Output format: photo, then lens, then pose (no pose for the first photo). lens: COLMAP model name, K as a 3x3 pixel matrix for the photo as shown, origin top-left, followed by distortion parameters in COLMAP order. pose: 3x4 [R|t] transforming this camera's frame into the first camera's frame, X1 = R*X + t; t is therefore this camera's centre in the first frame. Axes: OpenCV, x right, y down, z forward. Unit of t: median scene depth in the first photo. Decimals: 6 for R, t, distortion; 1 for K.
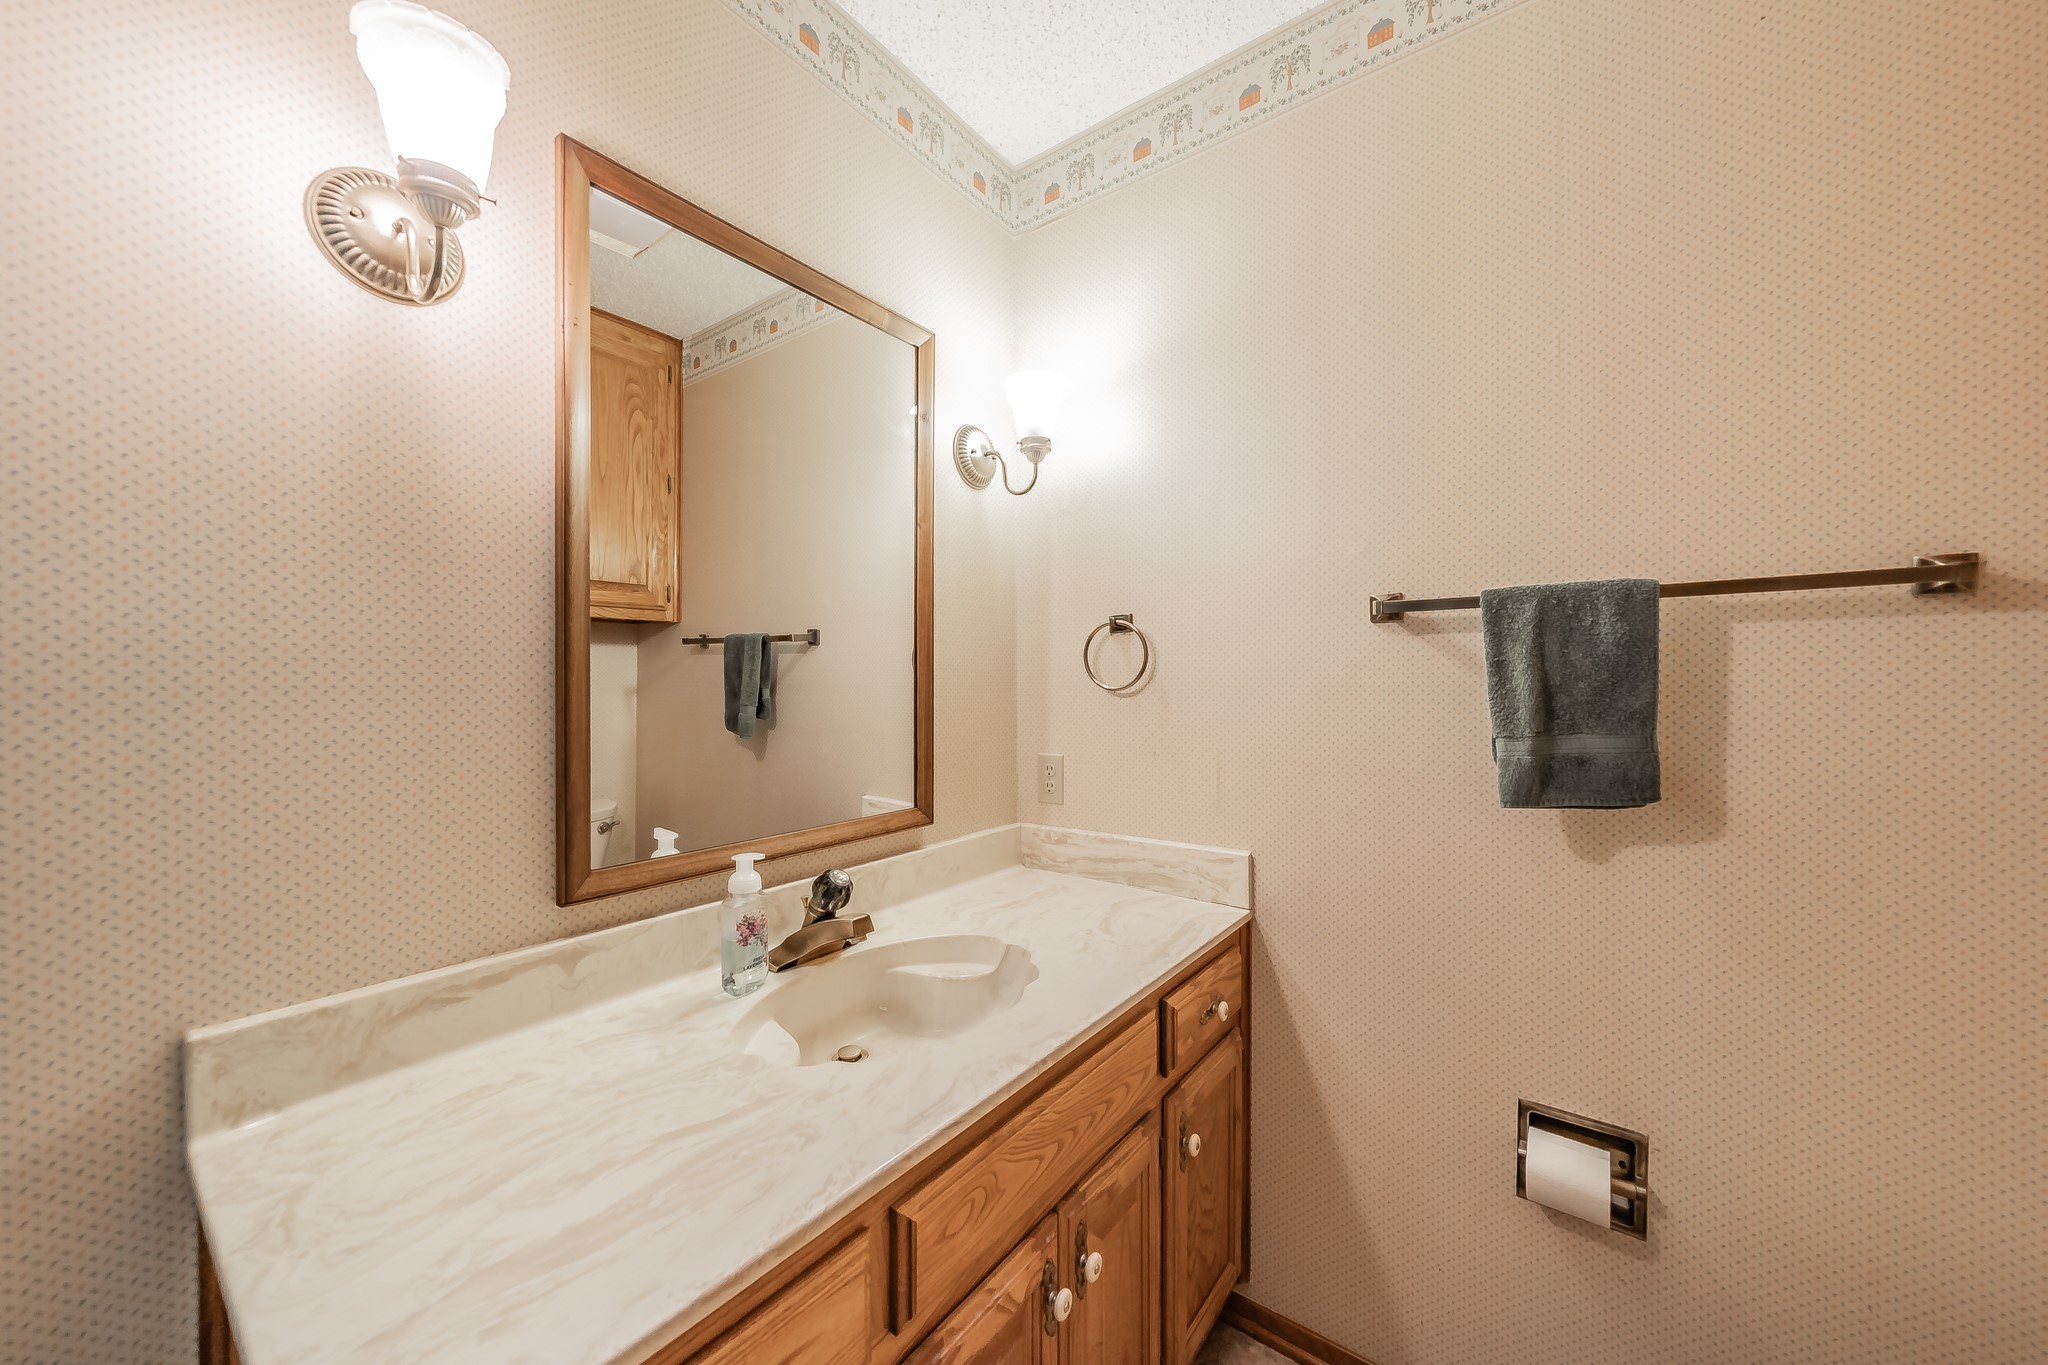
lens RADIAL K [[715.7, 0, 1025.3], [0, 715.7, 692.7], [0, 0, 1]] dist [-0.000763, -0.000060]
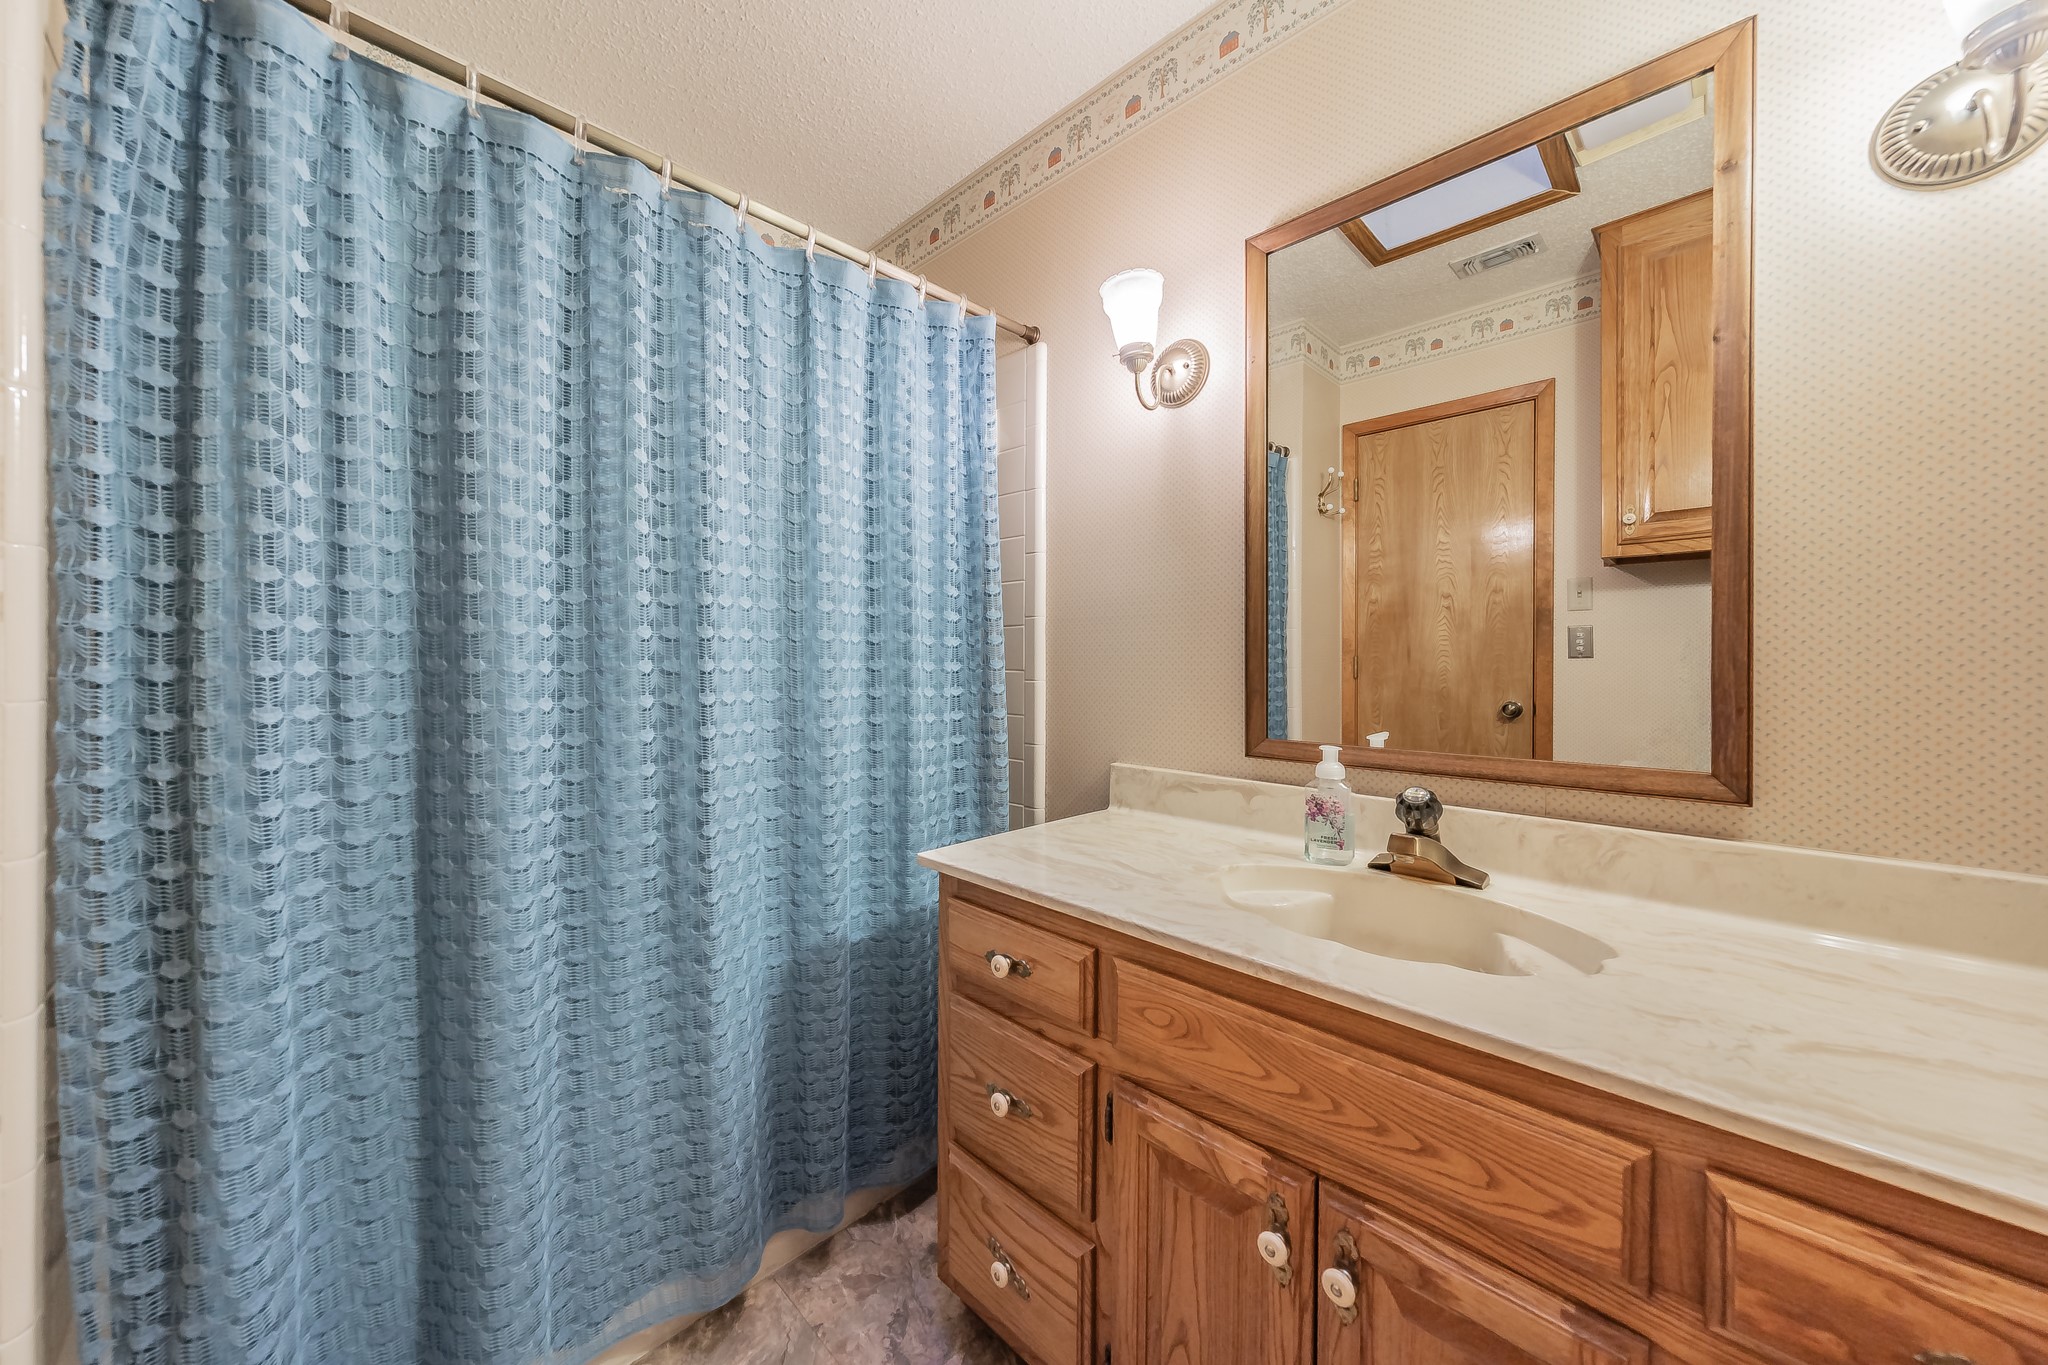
lens RADIAL K [[715.7, 0, 1023.0], [0, 715.7, 664.7], [0, 0, 1]] dist [-0.000763, -0.000060]
pose [[-0.115996, 0.003621, -0.993243, 0.885130], [-0.014325, 0.999883, 0.005319, 0.104792], [0.993146, 0.014845, -0.115931, 0.702641]]
